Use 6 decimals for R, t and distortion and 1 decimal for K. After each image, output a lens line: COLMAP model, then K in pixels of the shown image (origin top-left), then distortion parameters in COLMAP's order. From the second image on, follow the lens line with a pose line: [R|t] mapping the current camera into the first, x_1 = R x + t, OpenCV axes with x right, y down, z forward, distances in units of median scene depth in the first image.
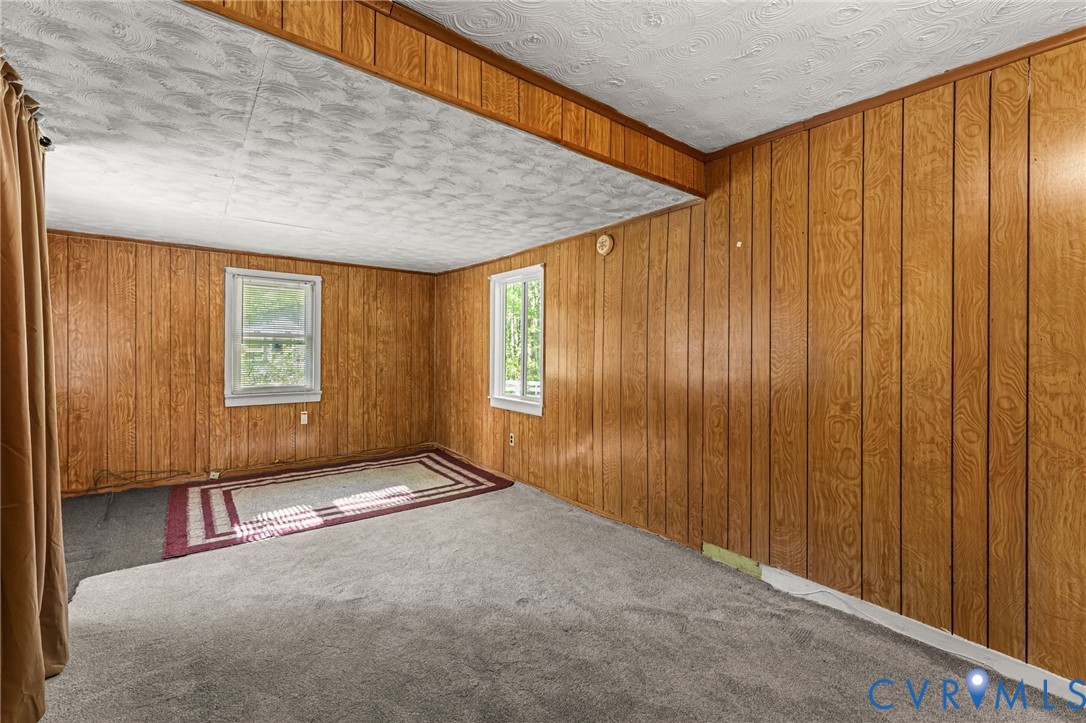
lens RADIAL K [[487.3, 0, 550.0], [0, 487.3, 354.5], [0, 0, 1]] dist [0.001535, -0.000258]
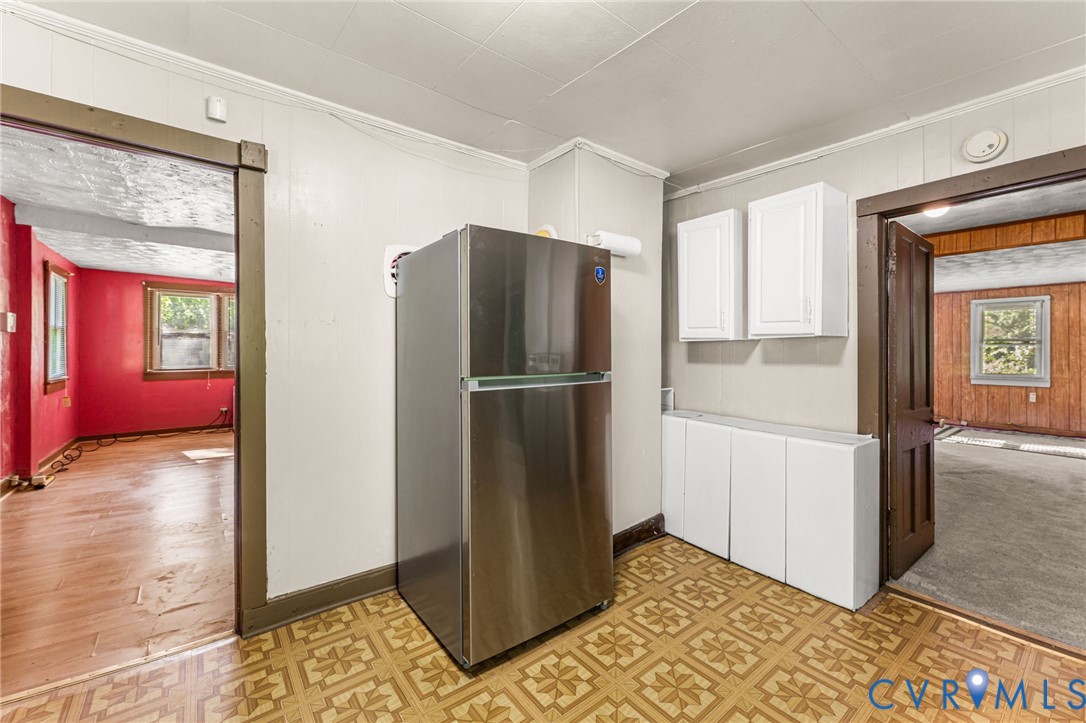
lens RADIAL K [[443.6, 0, 547.1], [0, 443.6, 351.8], [0, 0, 1]] dist [-0.023211, -0.000344]
pose [[-0.015017, 0.001634, -0.999886, 0.826556], [-0.002311, 0.999996, 0.001669, -0.001651], [0.999885, 0.002336, -0.015014, -0.424469]]
